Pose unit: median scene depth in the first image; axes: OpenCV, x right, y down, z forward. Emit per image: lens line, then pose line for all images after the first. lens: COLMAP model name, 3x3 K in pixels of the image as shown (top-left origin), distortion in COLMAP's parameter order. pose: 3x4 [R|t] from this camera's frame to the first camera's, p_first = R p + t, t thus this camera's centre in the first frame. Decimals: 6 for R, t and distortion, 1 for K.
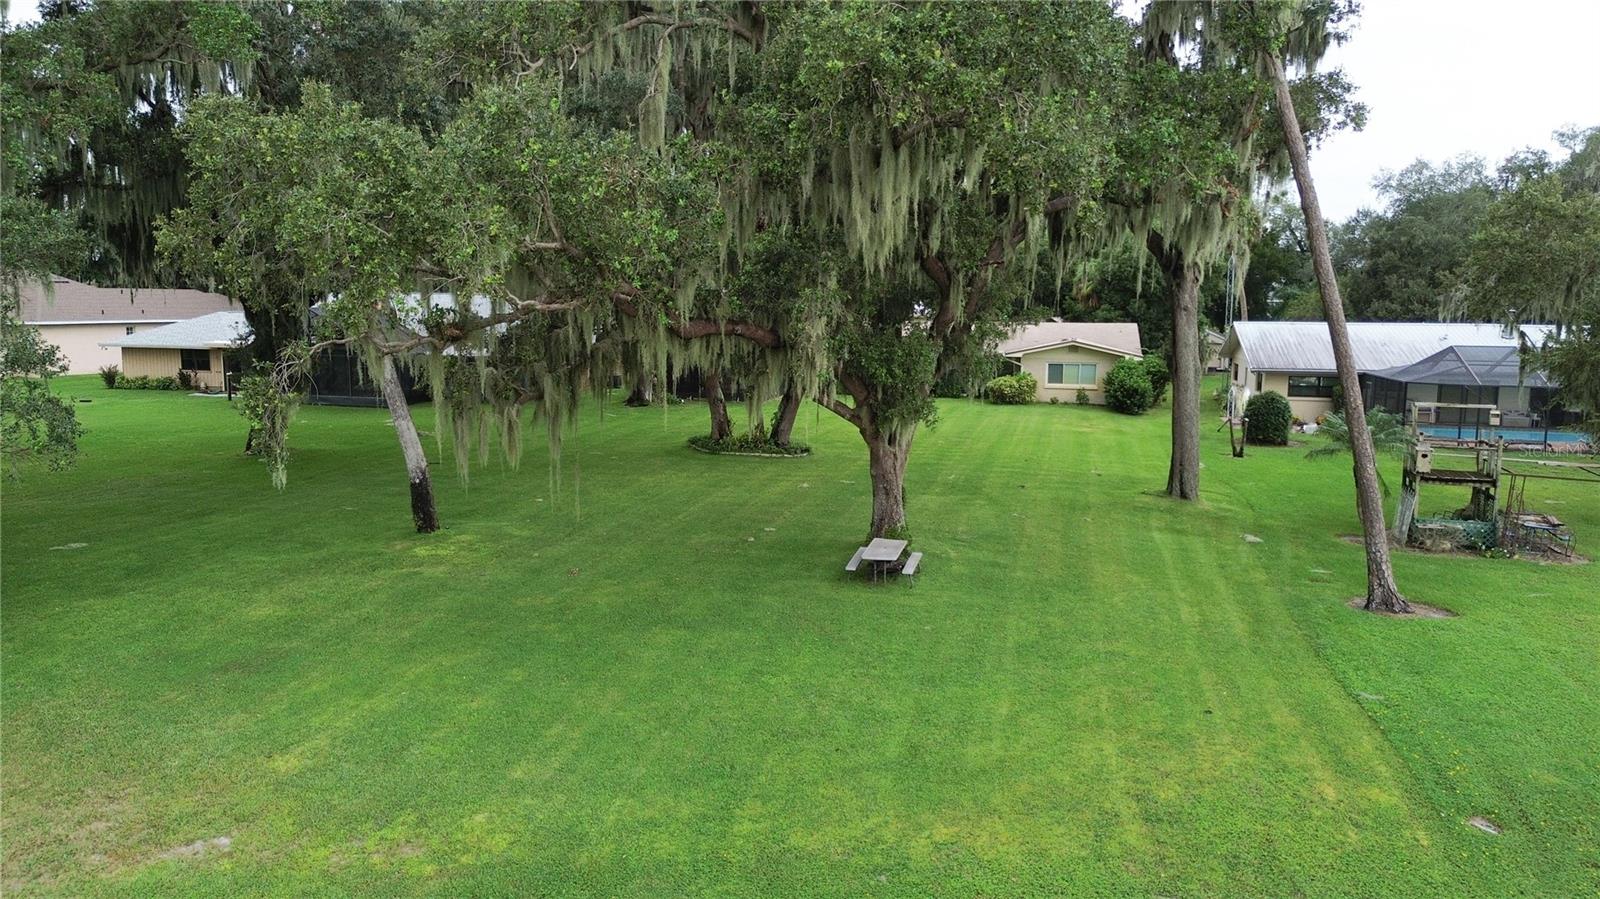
lens RADIAL K [[1200.6, 0, 800.0], [0, 1200.6, 449.5], [0, 0, 1]] dist [0.067065, -0.078578]
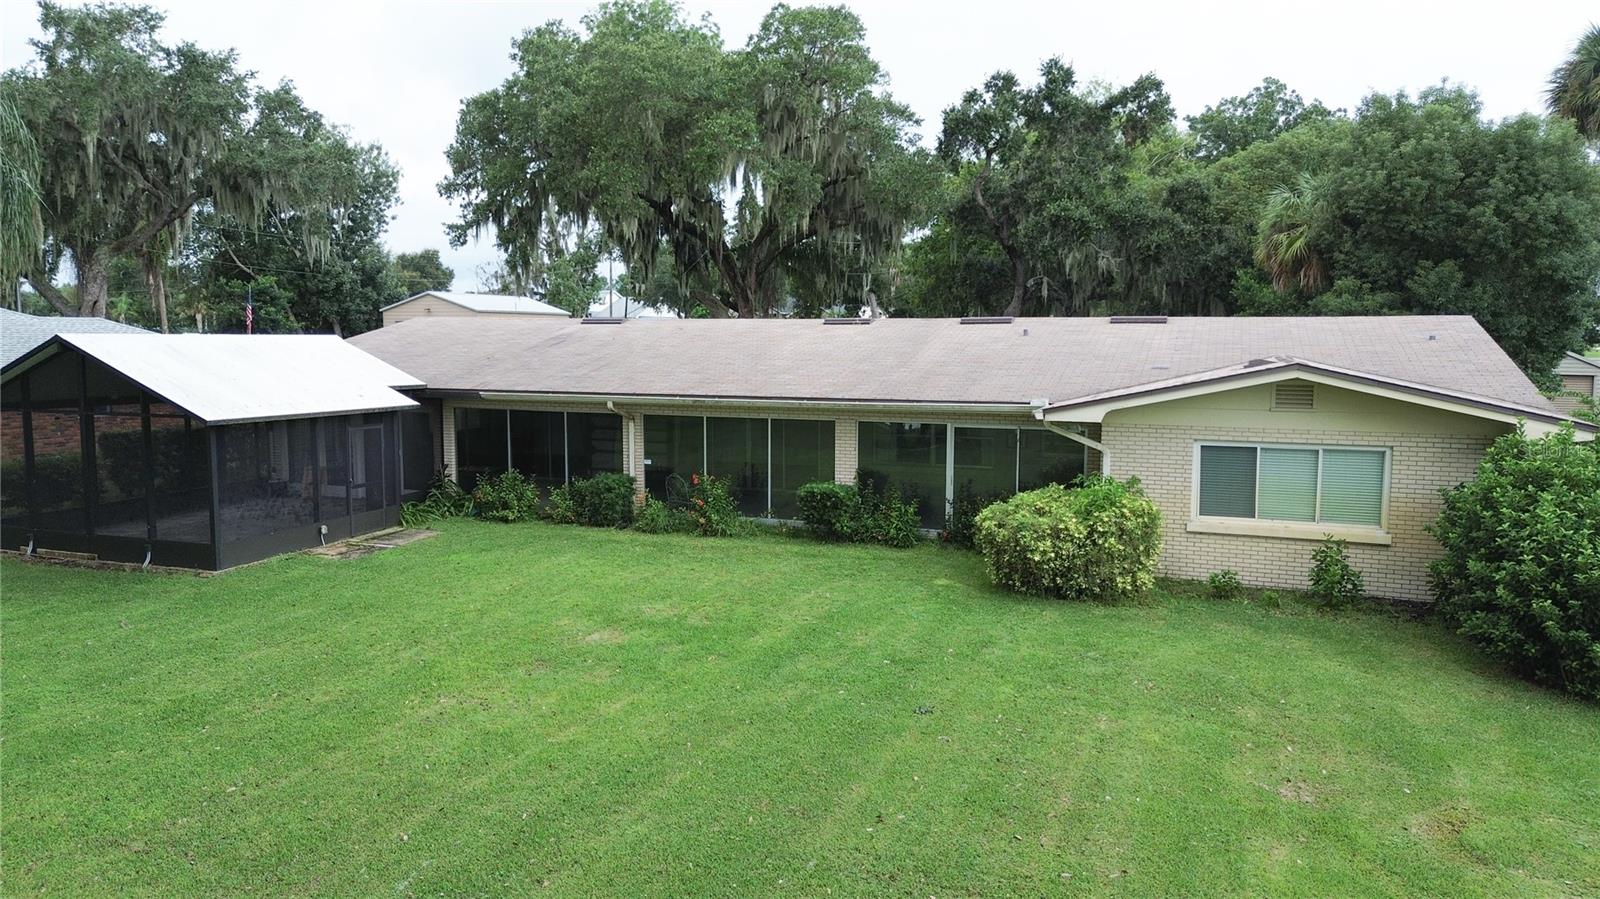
lens RADIAL K [[1200.6, 0, 800.0], [0, 1200.6, 449.5], [0, 0, 1]] dist [0.067065, -0.078578]
pose [[0.993705, 0.005949, -0.111867, 0.147376], [-0.009009, 0.999598, -0.026870, -0.063276], [0.111662, 0.027708, 0.993360, 0.722704]]
